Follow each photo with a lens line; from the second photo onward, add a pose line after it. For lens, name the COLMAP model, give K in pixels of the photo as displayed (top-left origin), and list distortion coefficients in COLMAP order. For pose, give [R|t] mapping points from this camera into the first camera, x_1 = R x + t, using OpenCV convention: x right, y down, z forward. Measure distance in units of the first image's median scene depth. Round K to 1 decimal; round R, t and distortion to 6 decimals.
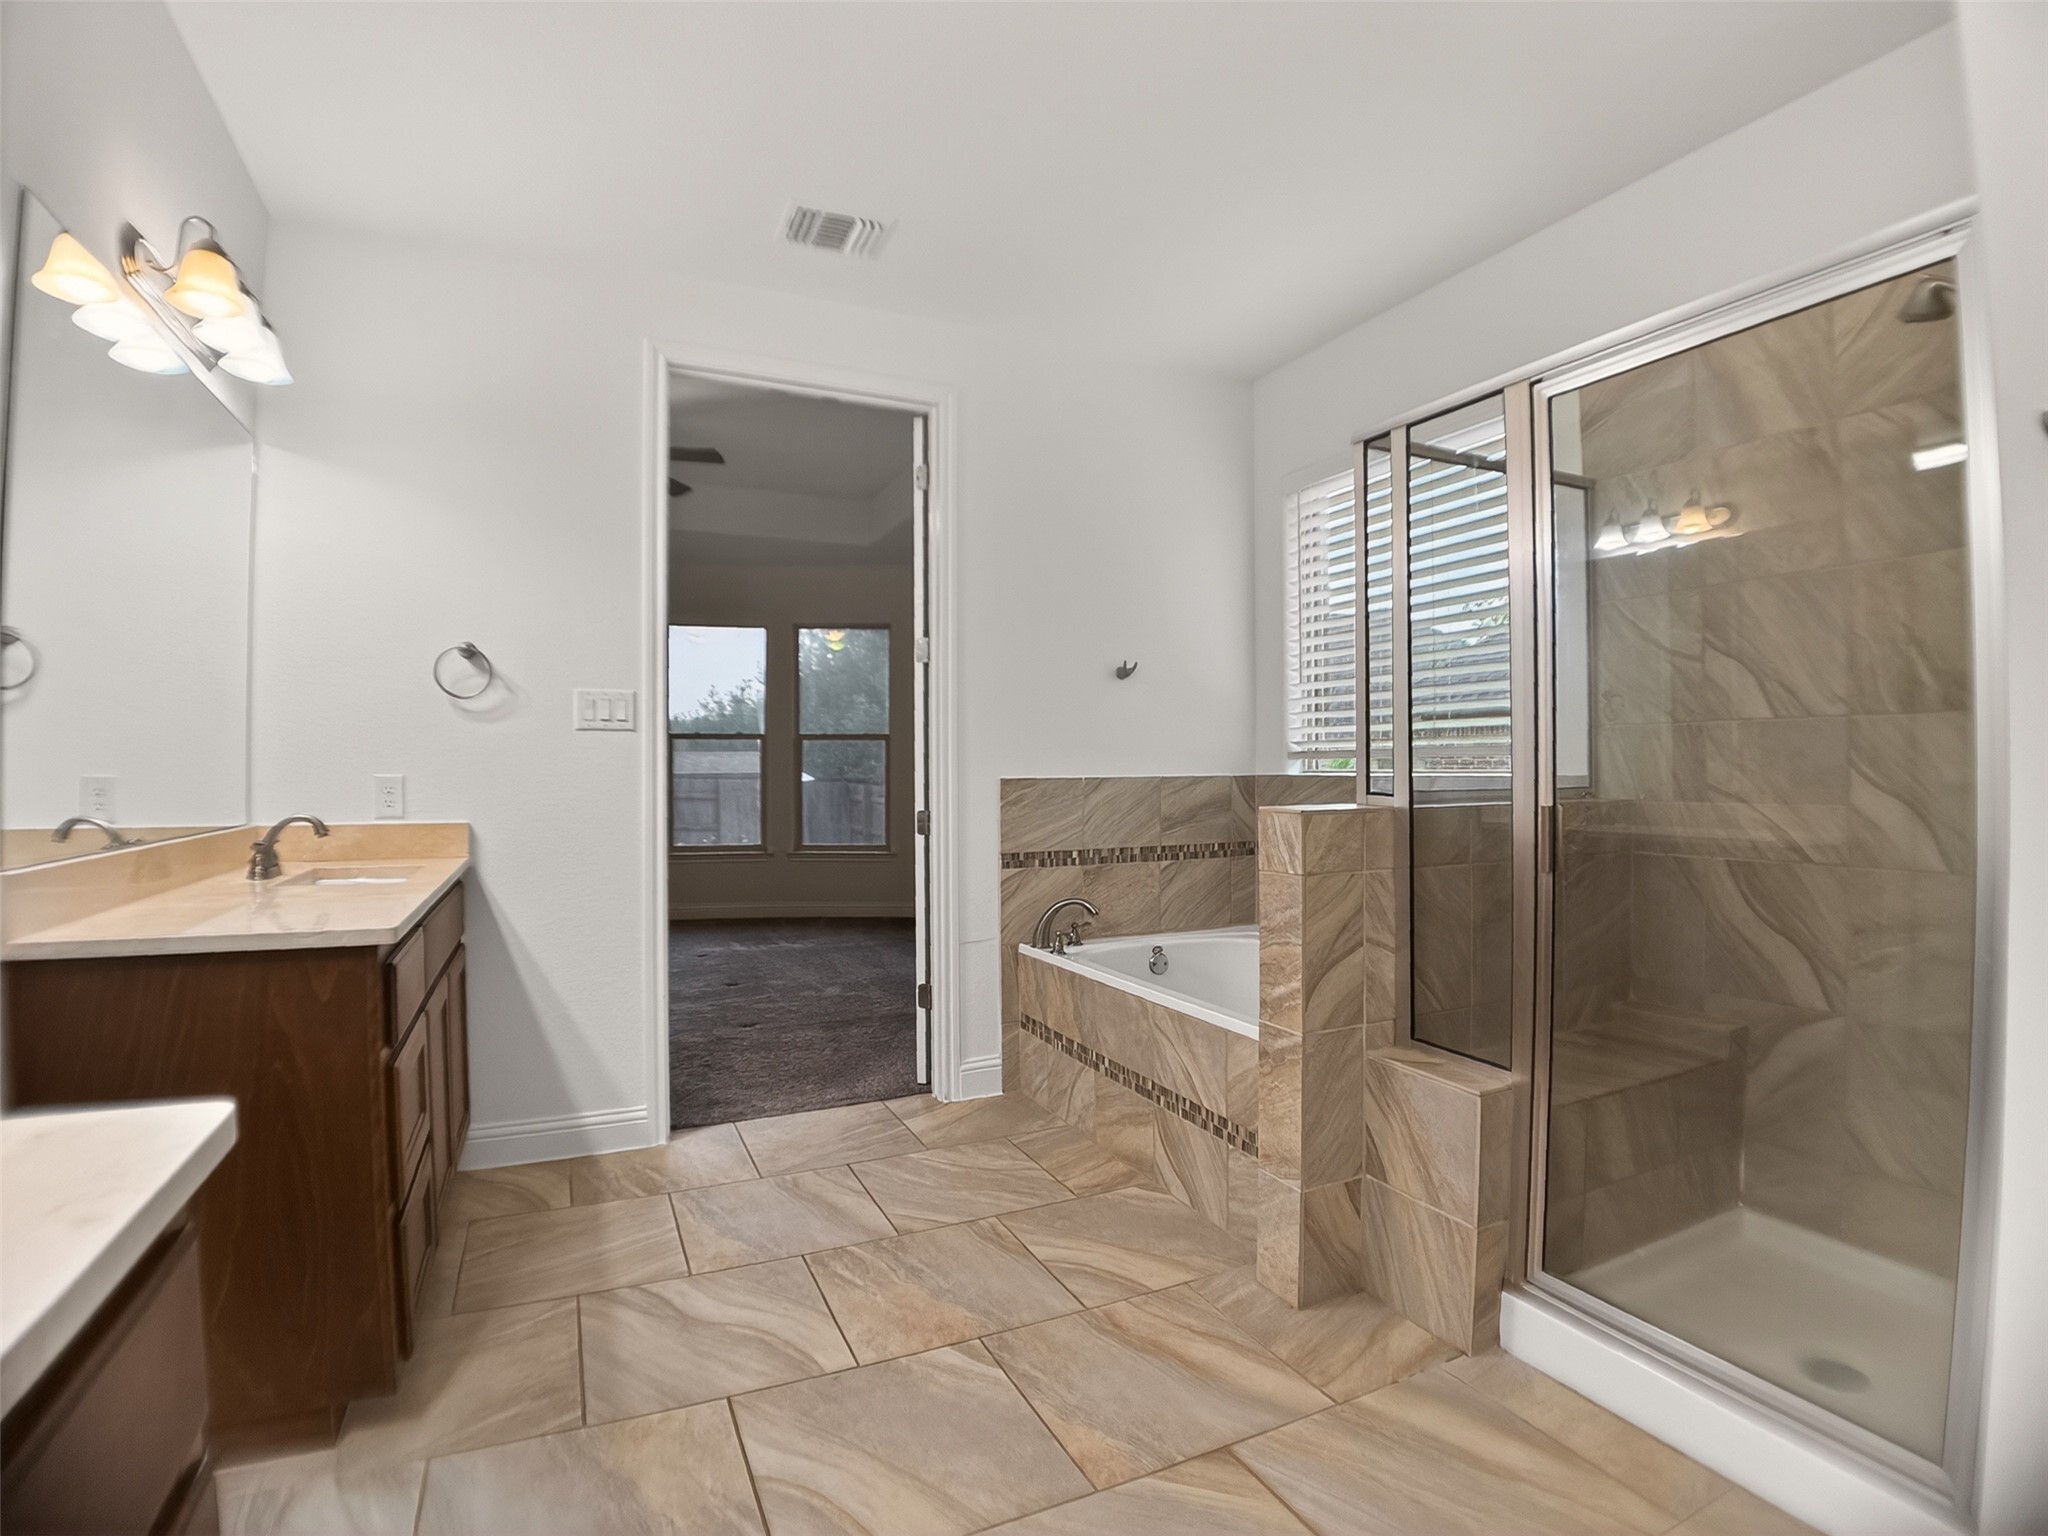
lens RADIAL K [[1051.2, 0, 1031.9], [0, 1051.2, 744.1], [0, 0, 1]] dist [-0.087975, 0.000141]
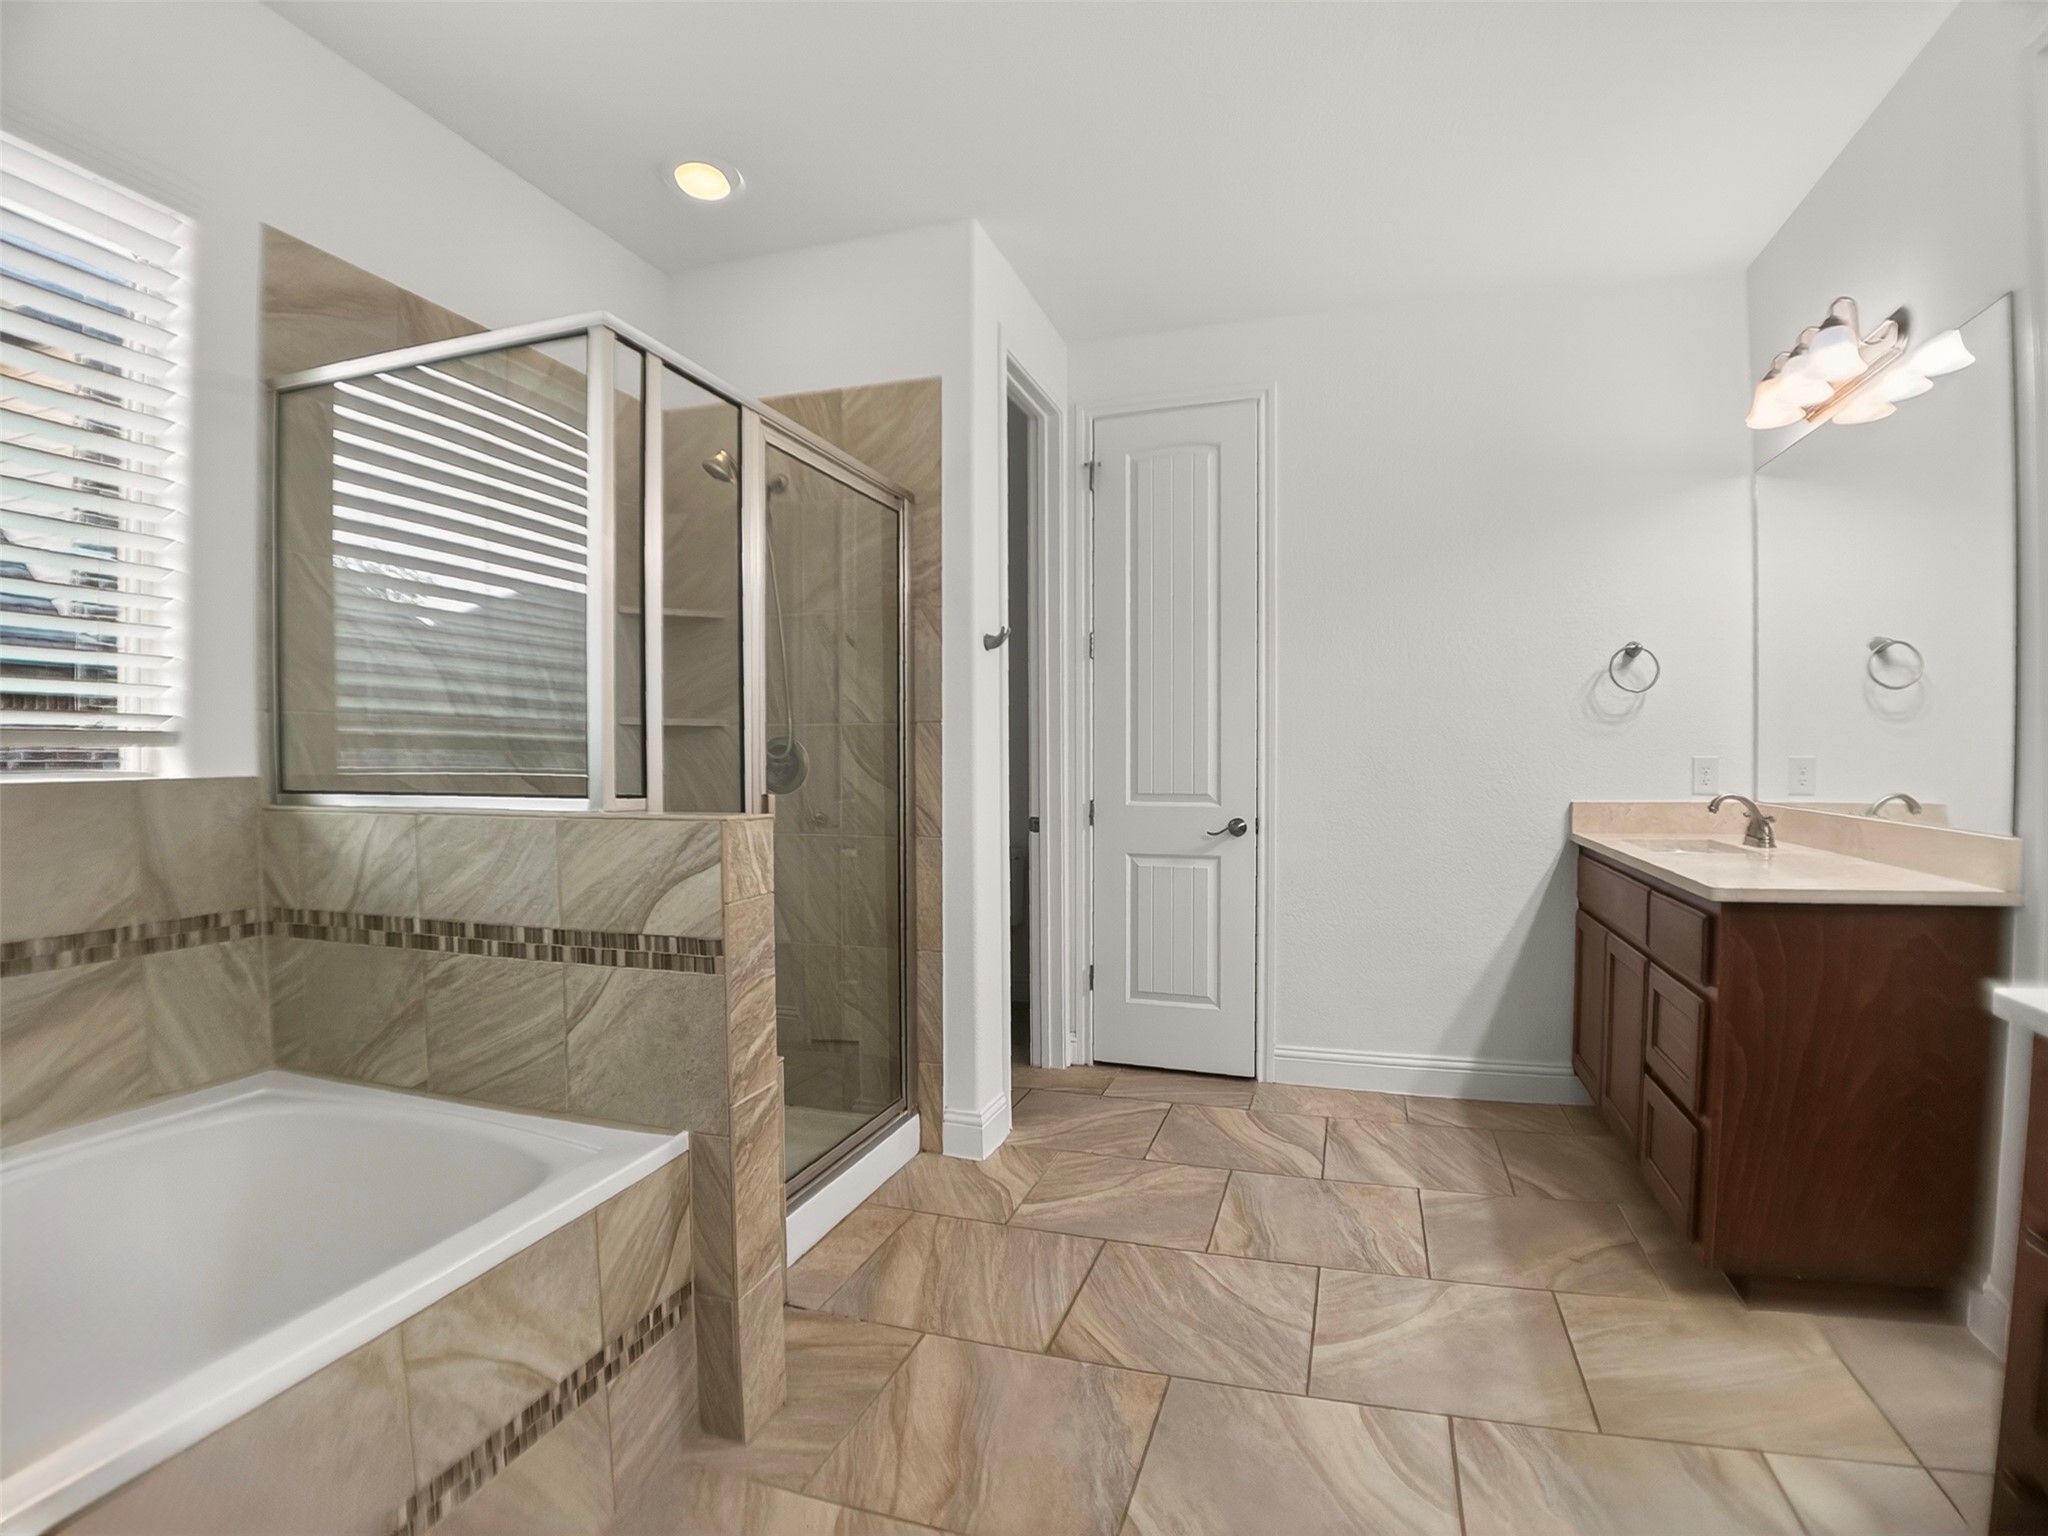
lens RADIAL K [[1051.2, 0, 1031.9], [0, 1051.2, 744.1], [0, 0, 1]] dist [-0.087975, 0.000141]
pose [[-0.741994, 0.000867, 0.670406, -0.499829], [-0.010708, 0.999856, -0.013145, 0.018856], [-0.670321, -0.016932, -0.741878, 1.636975]]
